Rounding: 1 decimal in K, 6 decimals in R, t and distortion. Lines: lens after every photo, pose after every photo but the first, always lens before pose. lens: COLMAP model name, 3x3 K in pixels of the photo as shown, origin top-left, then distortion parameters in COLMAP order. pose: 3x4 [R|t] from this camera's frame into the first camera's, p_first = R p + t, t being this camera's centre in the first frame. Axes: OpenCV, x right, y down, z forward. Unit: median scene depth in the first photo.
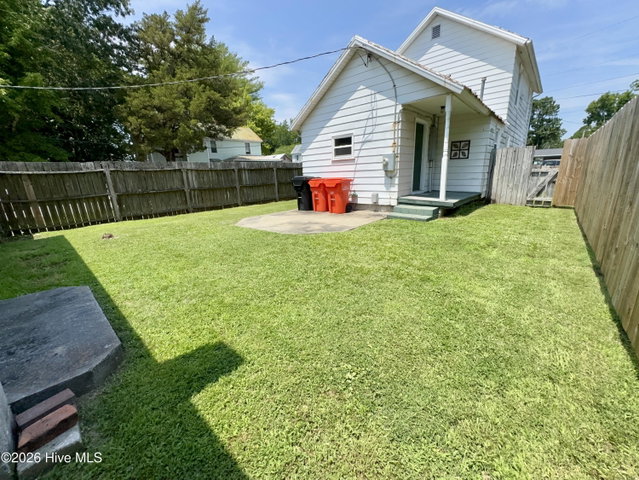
lens RADIAL K [[254.3, 0, 318.7], [0, 254.3, 239.1], [0, 0, 1]] dist [-0.001806, -0.000184]
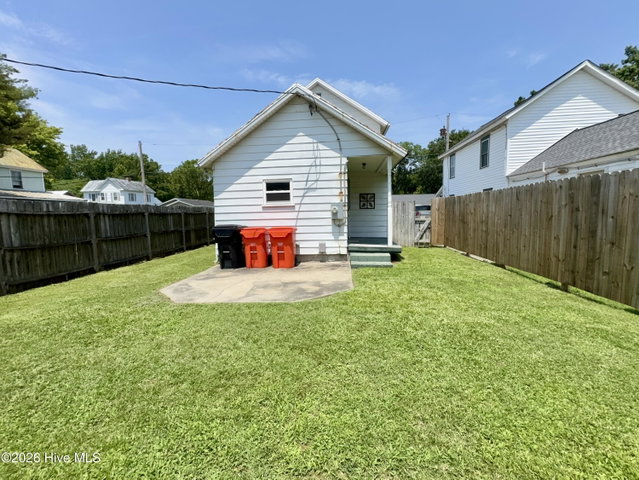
lens RADIAL K [[278.1, 0, 319.5], [0, 278.1, 240.0], [0, 0, 1]] dist [-0.001843, -0.000494]
pose [[0.798270, -0.038602, 0.601062, -0.386197], [0.143819, 0.981293, -0.127984, -0.059368], [-0.584877, 0.188610, 0.788888, 0.198024]]
